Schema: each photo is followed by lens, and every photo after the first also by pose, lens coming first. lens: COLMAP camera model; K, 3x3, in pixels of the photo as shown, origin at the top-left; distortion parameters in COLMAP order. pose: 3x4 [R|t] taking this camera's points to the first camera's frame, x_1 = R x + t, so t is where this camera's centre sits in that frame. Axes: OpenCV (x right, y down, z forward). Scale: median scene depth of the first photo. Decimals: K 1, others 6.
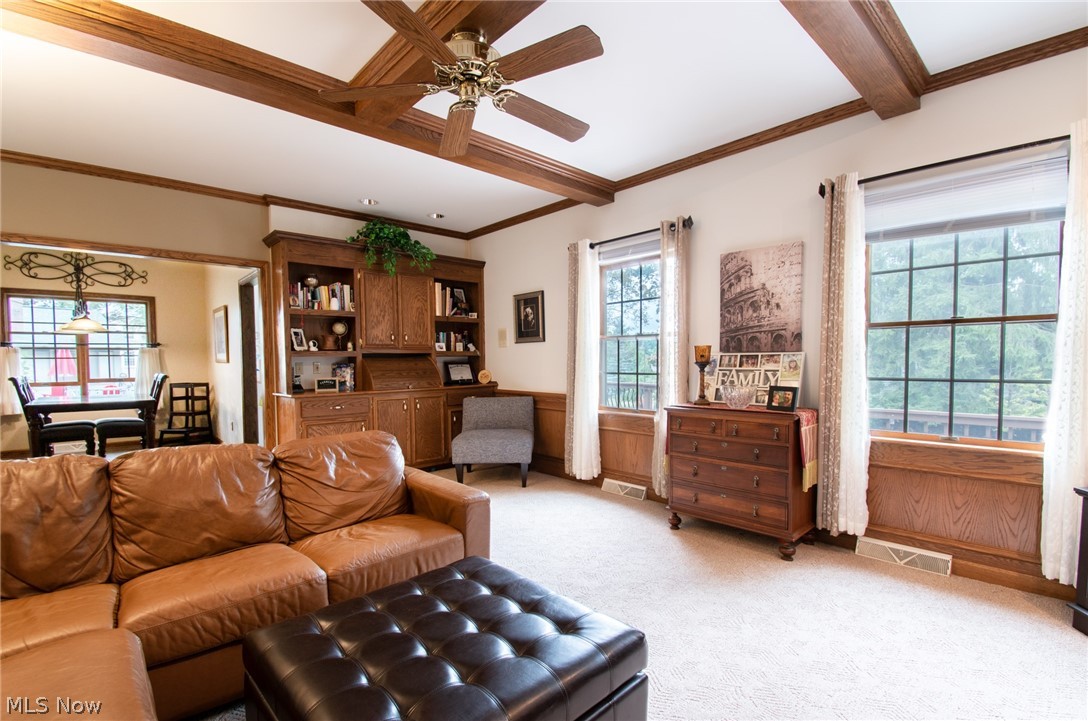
lens RADIAL K [[494.3, 0, 527.3], [0, 494.3, 371.1], [0, 0, 1]] dist [0.003867, -0.012350]
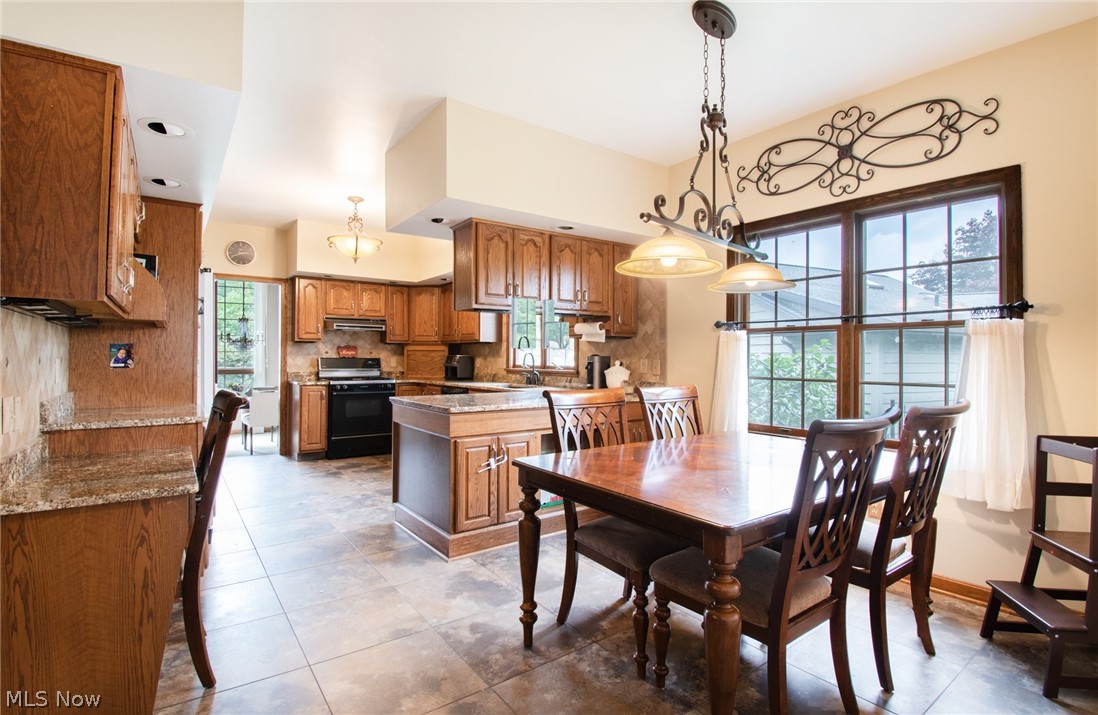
lens RADIAL K [[526.4, 0, 556.1], [0, 526.4, 356.7], [0, 0, 1]] dist [-0.035826, -0.001253]
pose [[-0.059422, -0.006987, -0.998208, -0.698489], [-0.022328, 0.999735, -0.005669, -0.020365], [0.997983, 0.021951, -0.059563, 1.248507]]
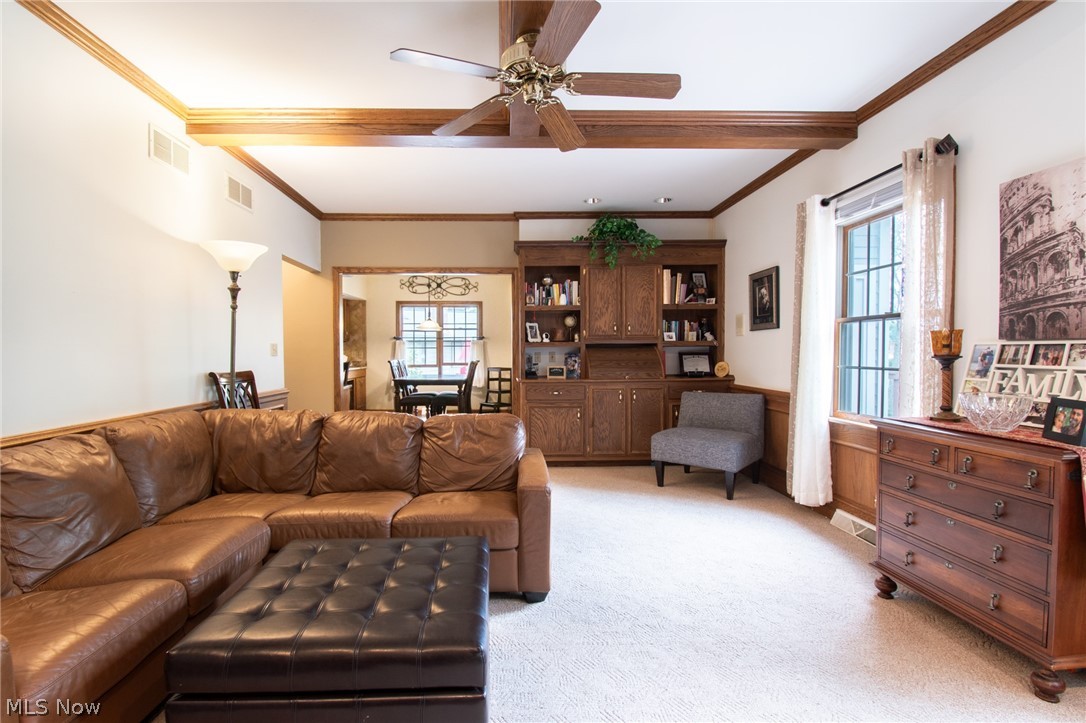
lens RADIAL K [[493.4, 0, 504.8], [0, 493.4, 356.0], [0, 0, 1]] dist [0.003867, -0.012350]
pose [[0.751090, 0.011162, -0.660106, 0.271826], [-0.017167, 0.999849, -0.002627, -0.004633], [0.659977, 0.013305, 0.751168, 0.102167]]
